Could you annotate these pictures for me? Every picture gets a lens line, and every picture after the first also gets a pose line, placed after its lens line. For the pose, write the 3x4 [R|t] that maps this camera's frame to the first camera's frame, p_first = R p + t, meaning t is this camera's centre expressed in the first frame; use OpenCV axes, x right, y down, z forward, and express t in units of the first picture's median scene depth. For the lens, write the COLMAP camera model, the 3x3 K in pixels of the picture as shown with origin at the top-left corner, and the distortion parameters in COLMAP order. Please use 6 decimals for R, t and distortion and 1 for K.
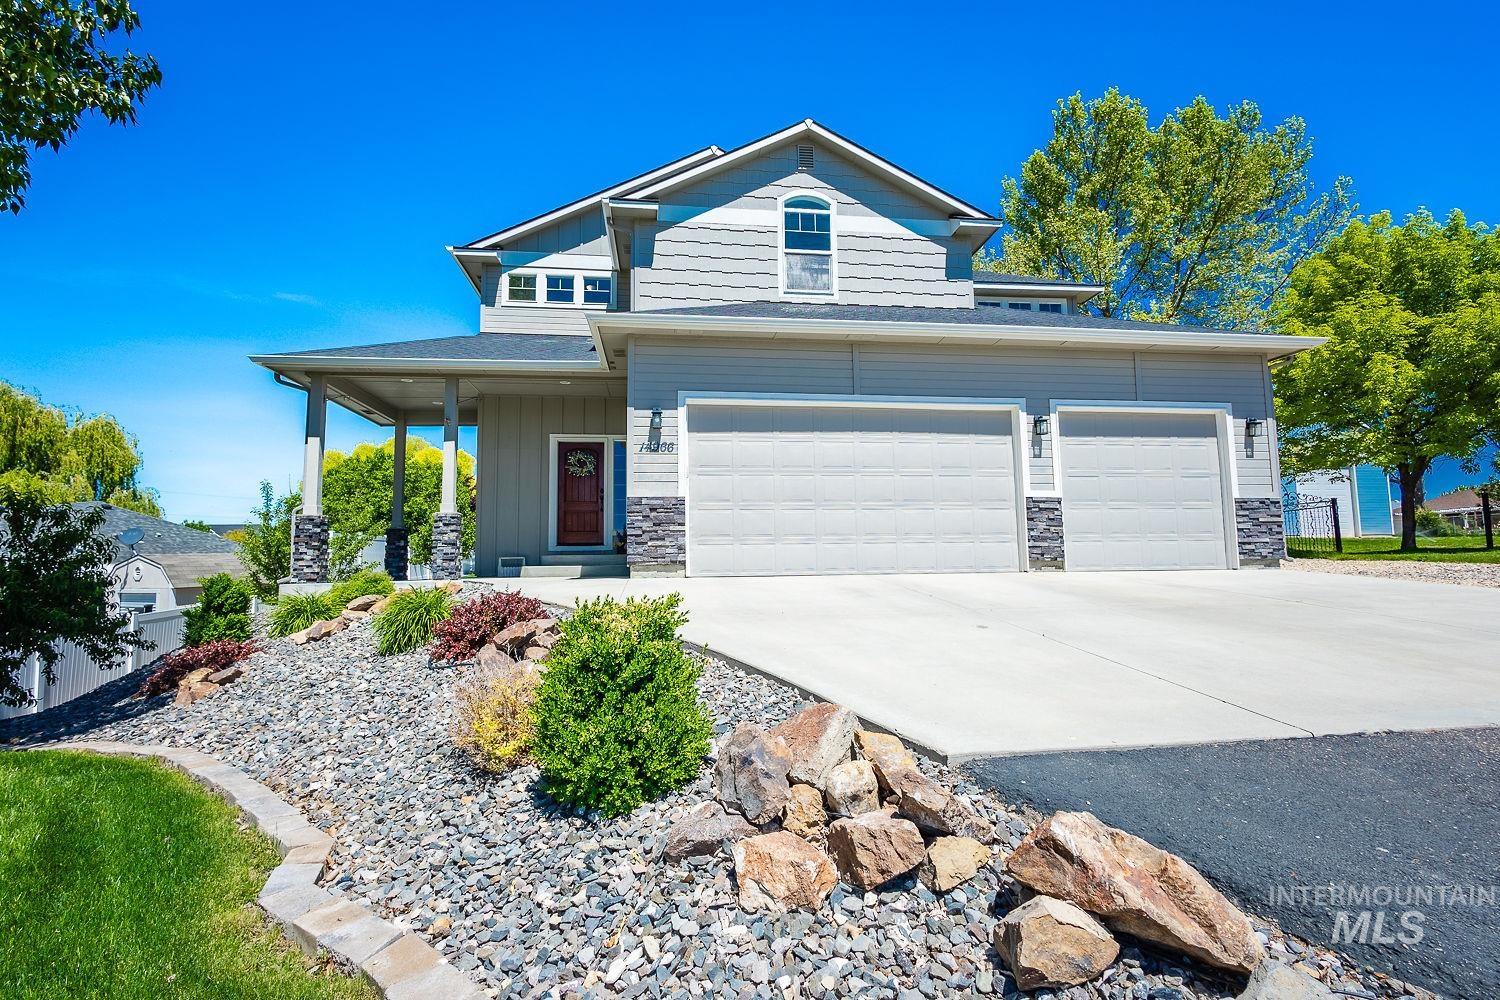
lens RADIAL K [[697.1, 0, 748.3], [0, 697.1, 500.6], [0, 0, 1]] dist [0.004384, 0.000380]
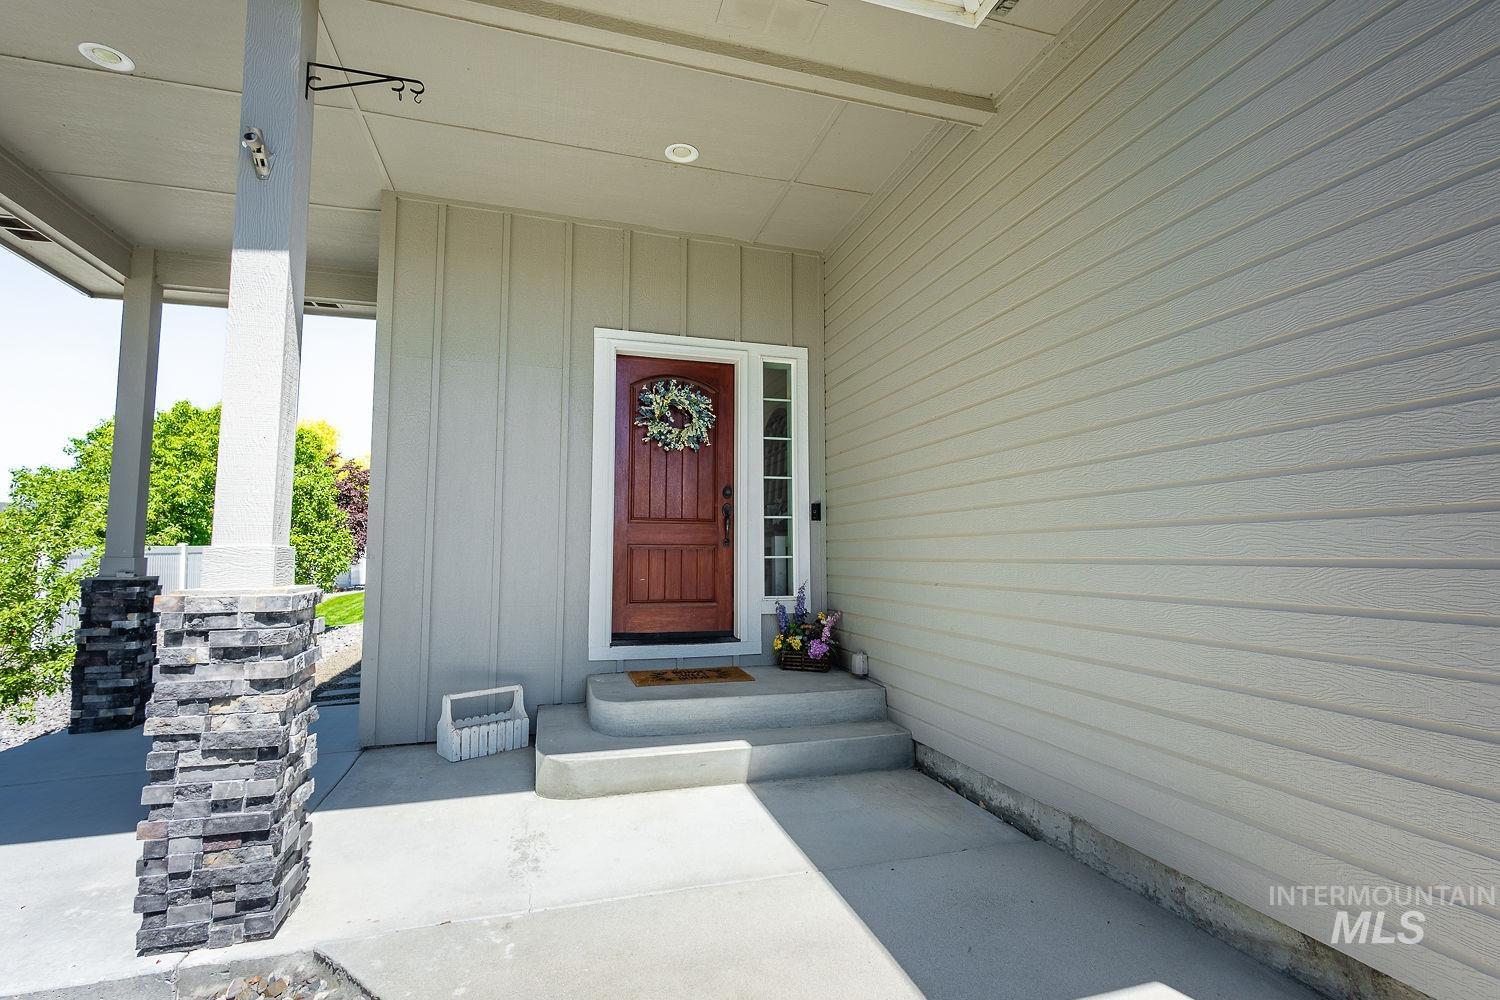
lens RADIAL K [[697.1, 0, 752.6], [0, 697.1, 496.7], [0, 0, 1]] dist [0.004384, 0.000380]
pose [[0.986130, 0.028824, 0.163453, -0.259755], [-0.029659, 0.999557, 0.002670, -0.012889], [-0.163303, -0.007481, 0.986548, 0.632766]]
